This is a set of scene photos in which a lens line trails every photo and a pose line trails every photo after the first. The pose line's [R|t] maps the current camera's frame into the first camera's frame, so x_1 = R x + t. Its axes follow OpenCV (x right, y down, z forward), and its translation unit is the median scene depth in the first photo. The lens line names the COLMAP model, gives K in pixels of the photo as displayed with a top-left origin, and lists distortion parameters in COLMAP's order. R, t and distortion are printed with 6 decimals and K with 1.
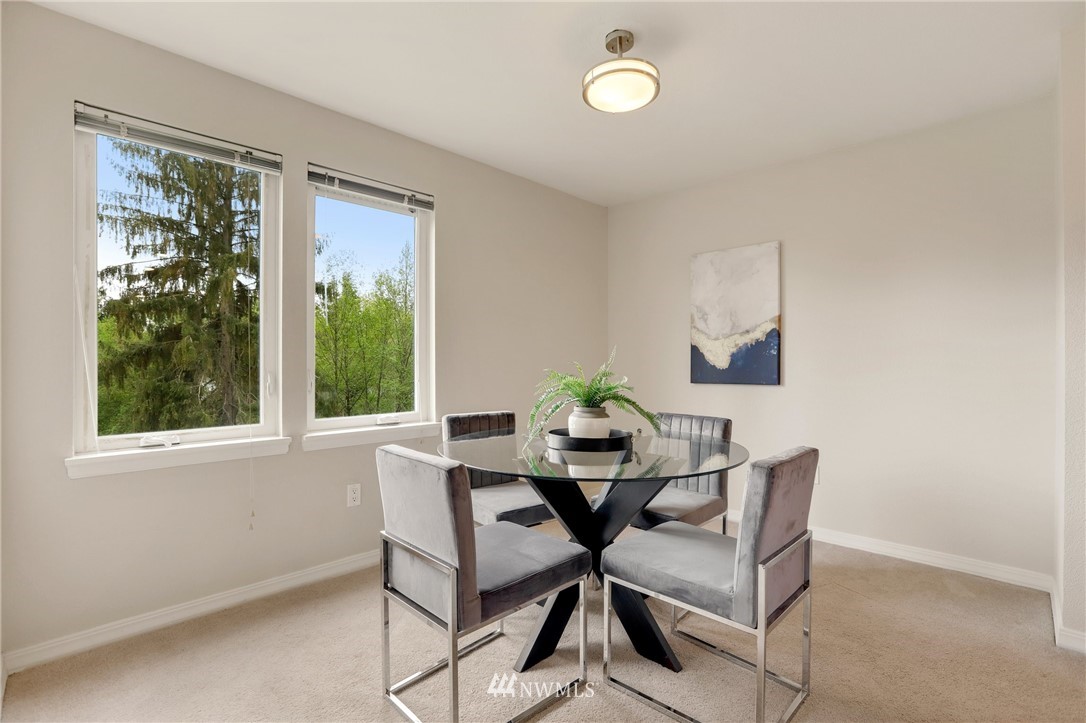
lens RADIAL K [[501.3, 0, 533.6], [0, 501.3, 364.1], [0, 0, 1]] dist [-0.033904, 0.014490]
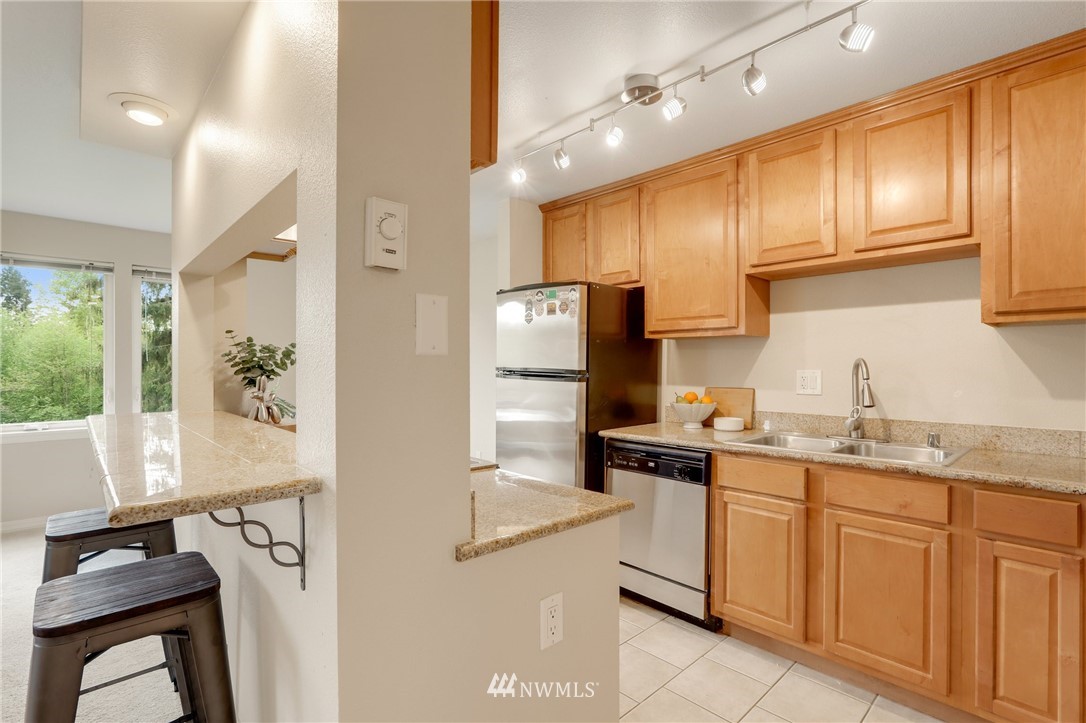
lens RADIAL K [[501.3, 0, 546.1], [0, 501.3, 368.2], [0, 0, 1]] dist [-0.033904, 0.014490]
pose [[0.999987, 0.004145, 0.003070, 0.651312], [-0.004156, 0.999985, 0.003611, -0.043851], [-0.003055, -0.003624, 0.999989, -0.472873]]
